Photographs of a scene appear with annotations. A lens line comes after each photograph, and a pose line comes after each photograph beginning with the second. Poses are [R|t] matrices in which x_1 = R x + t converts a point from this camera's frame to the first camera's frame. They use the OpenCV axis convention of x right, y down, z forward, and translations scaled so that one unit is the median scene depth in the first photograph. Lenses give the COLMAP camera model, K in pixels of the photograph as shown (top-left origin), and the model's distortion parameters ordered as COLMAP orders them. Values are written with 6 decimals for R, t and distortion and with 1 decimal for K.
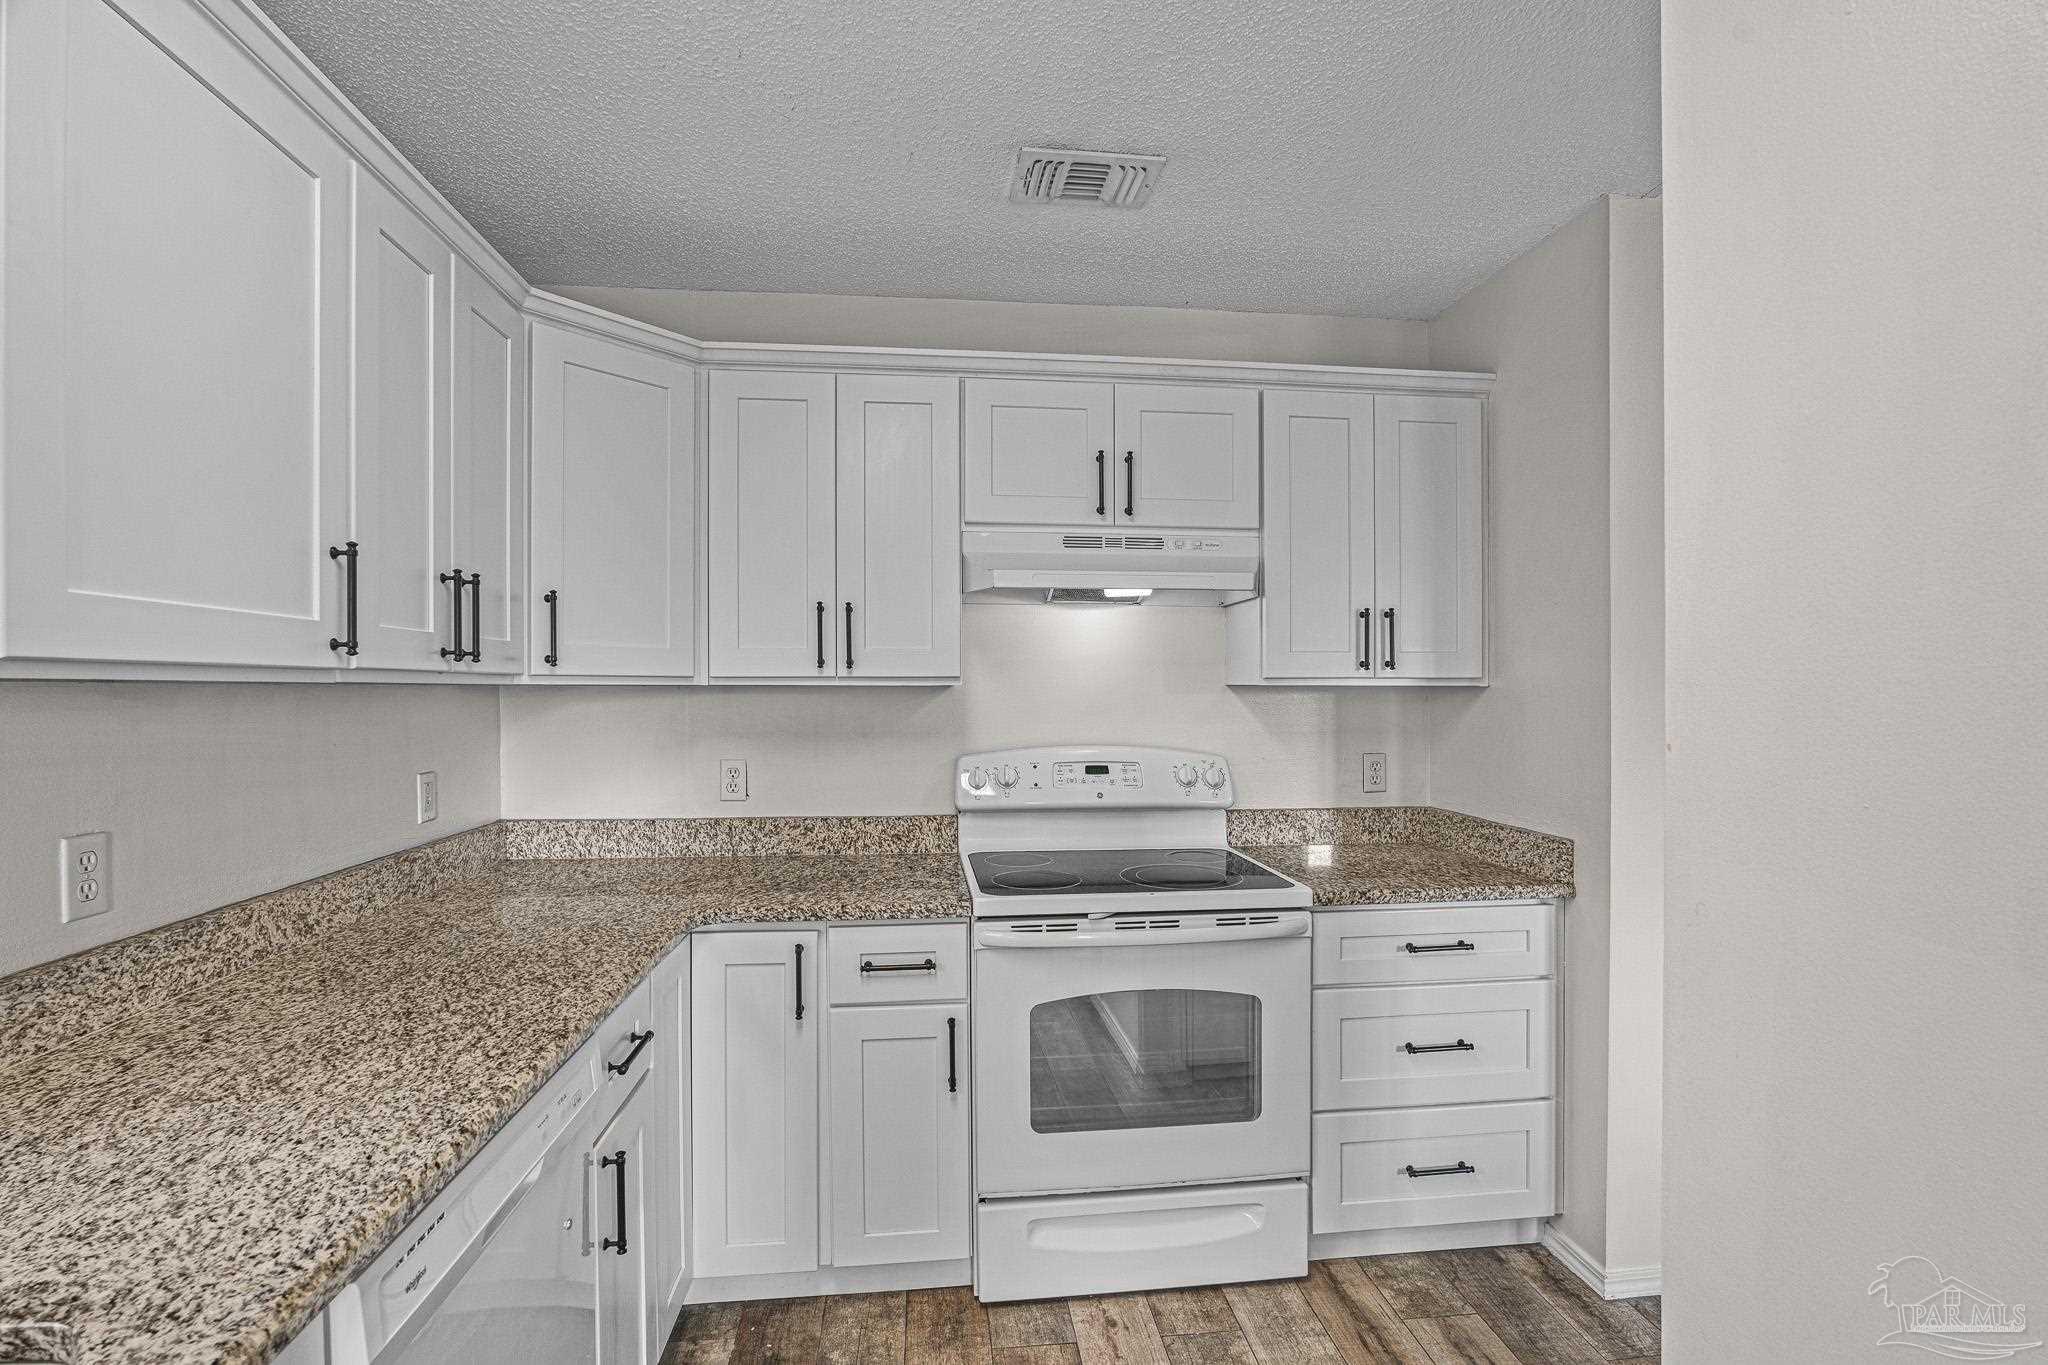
lens RADIAL K [[954.8, 0, 1018.3], [0, 954.8, 708.7], [0, 0, 1]] dist [-0.022696, 0.003696]
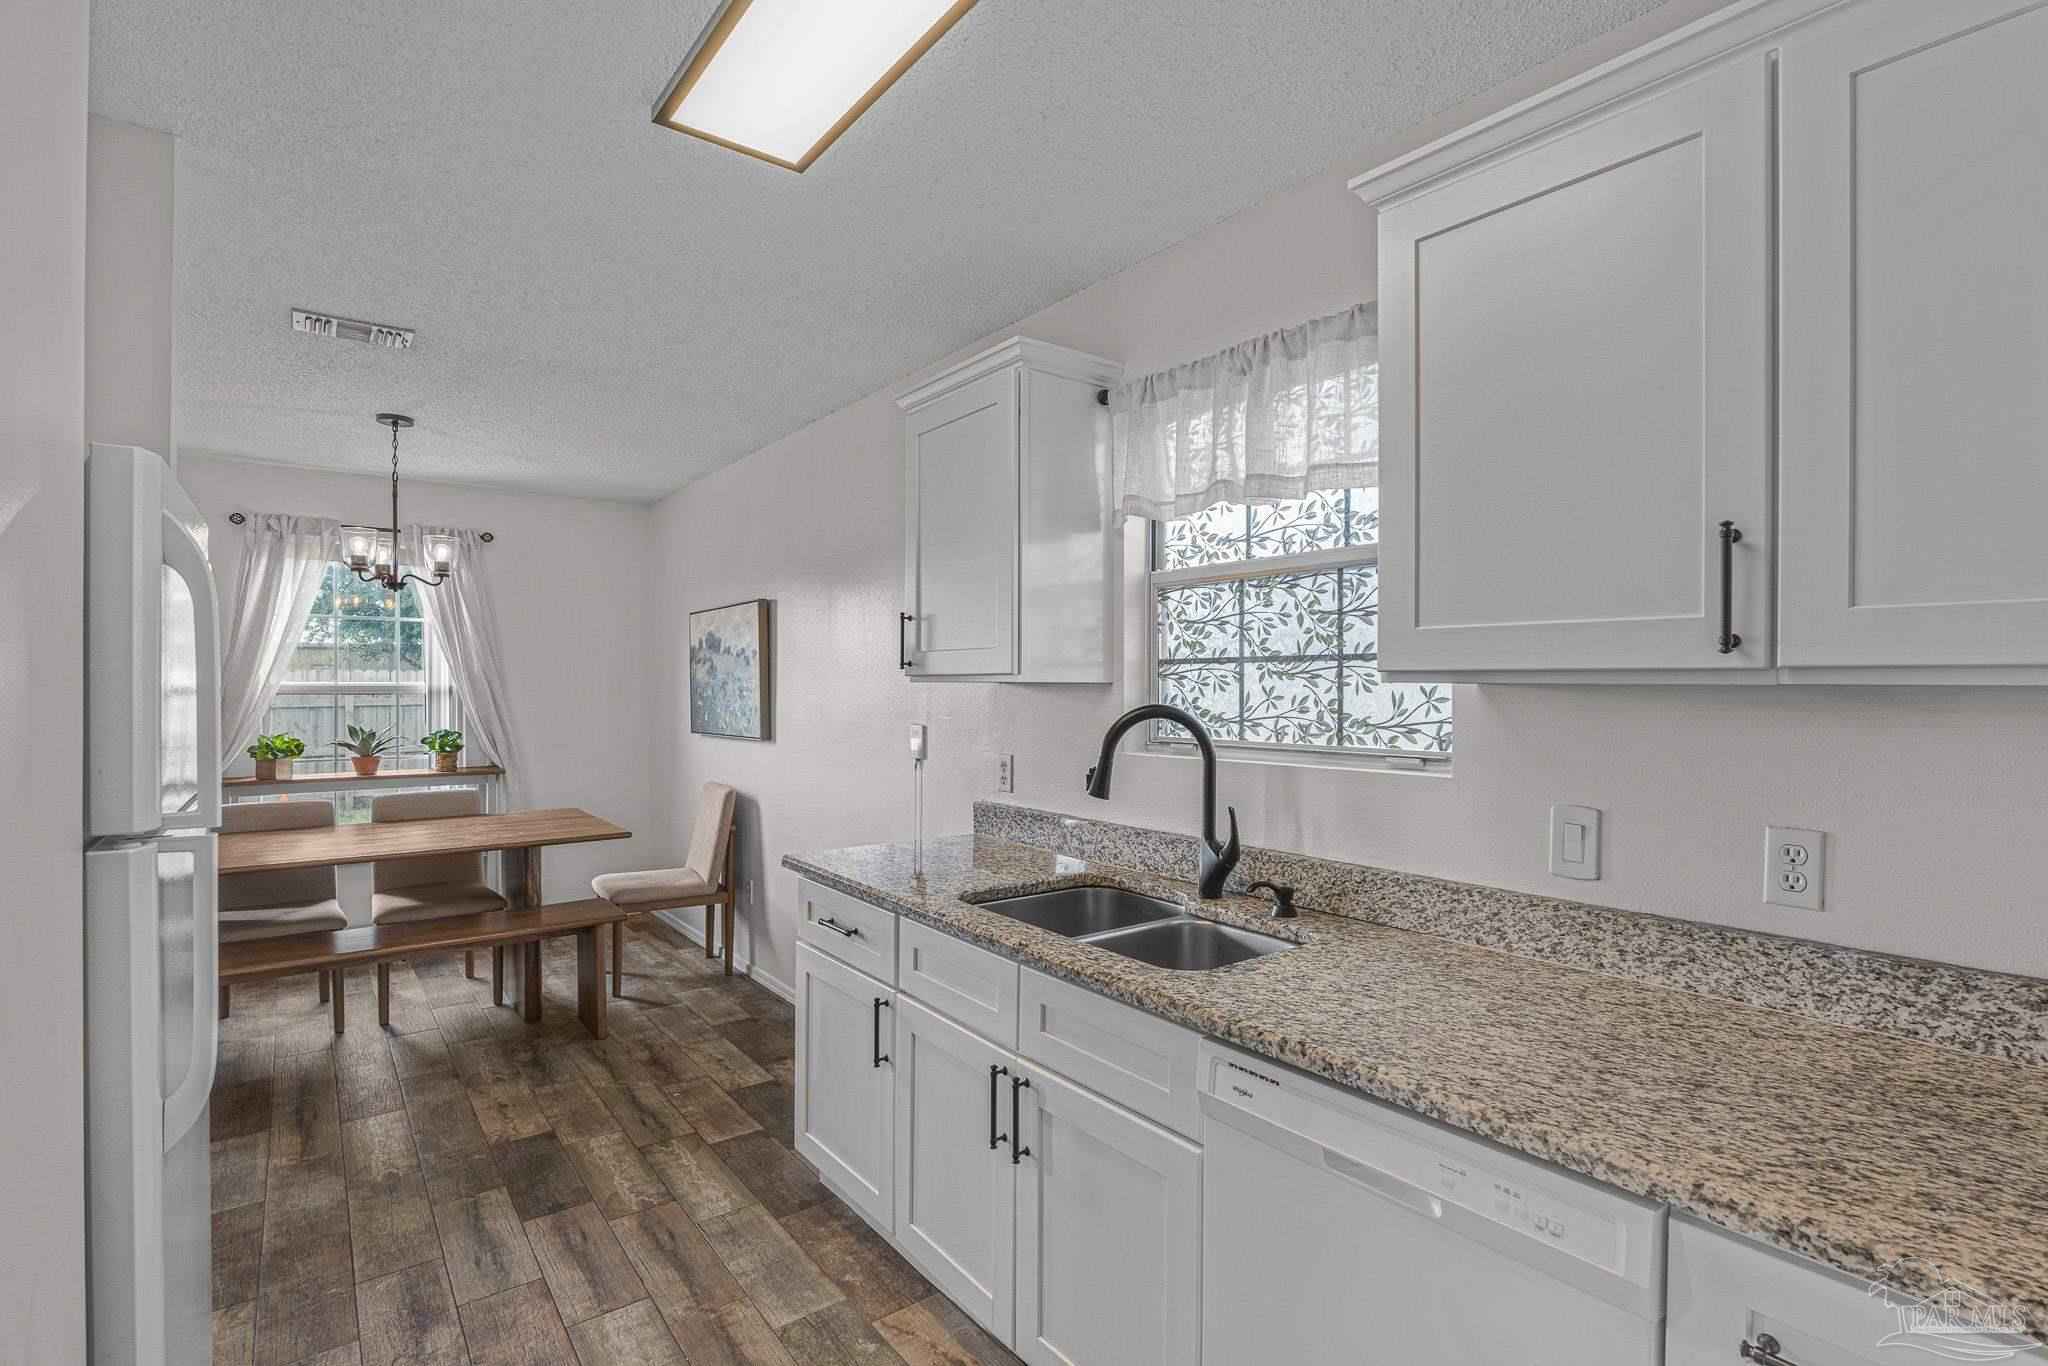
lens RADIAL K [[954.8, 0, 1027.9], [0, 954.8, 683.1], [0, 0, 1]] dist [-0.022696, 0.003696]
pose [[-0.843875, -0.004523, -0.536521, 0.189117], [-0.017261, 0.999676, 0.018722, -0.021008], [0.536262, 0.025060, -0.843679, 0.901255]]
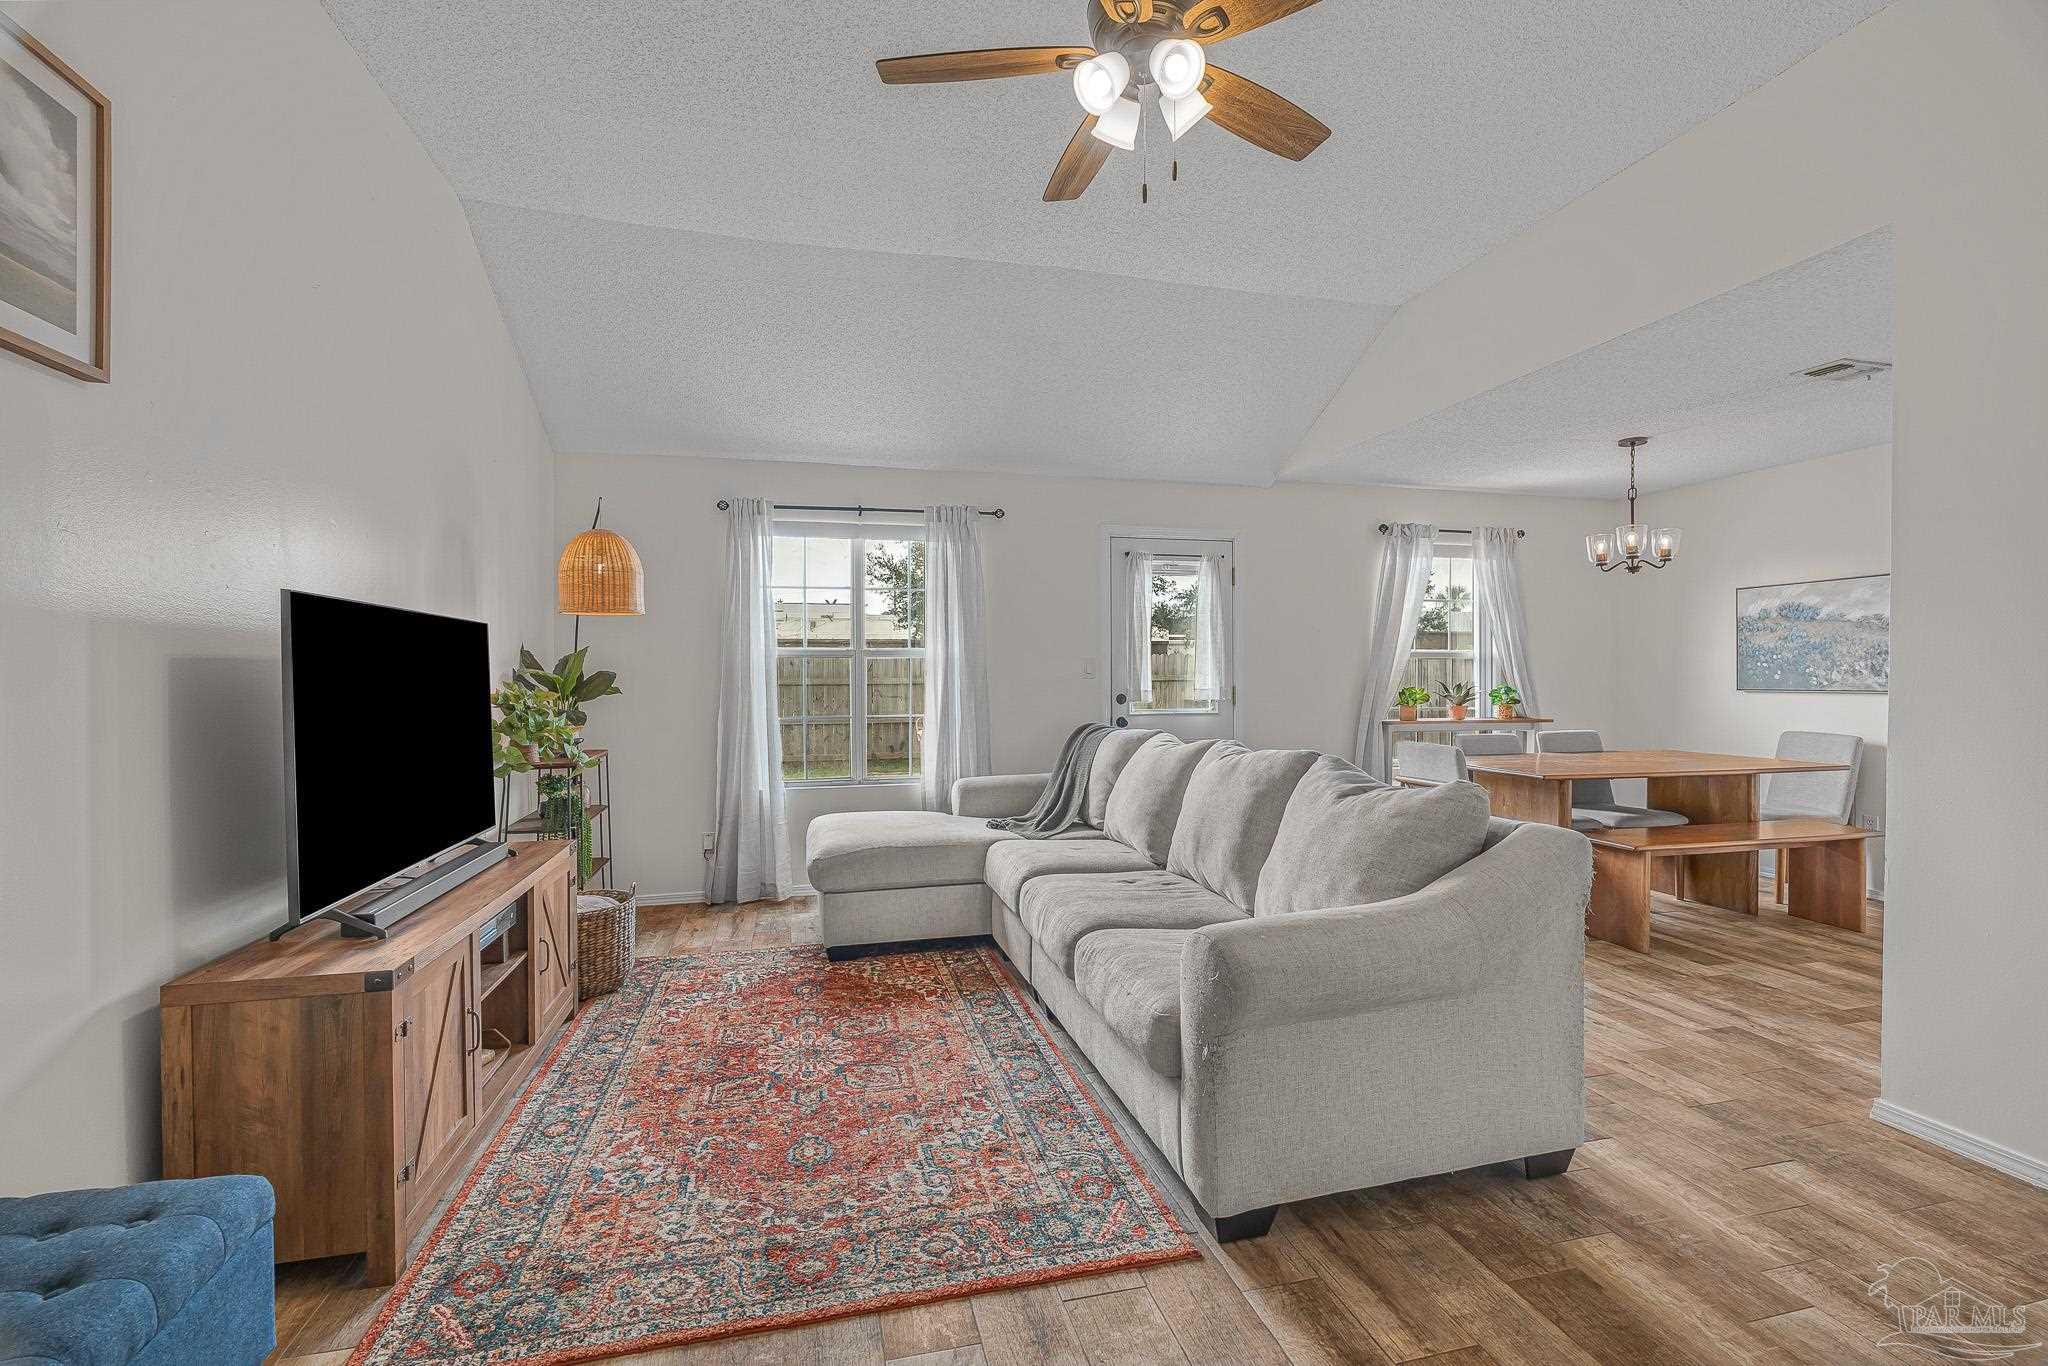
lens RADIAL K [[900.2, 0, 1024.3], [0, 900.2, 682.0], [0, 0, 1]] dist [-0.007393, 0.002444]
pose [[-0.989313, 0.005648, -0.145698, 2.117394], [0.000569, 0.999391, 0.034880, 0.051443], [0.145806, 0.034424, -0.988714, 0.713490]]
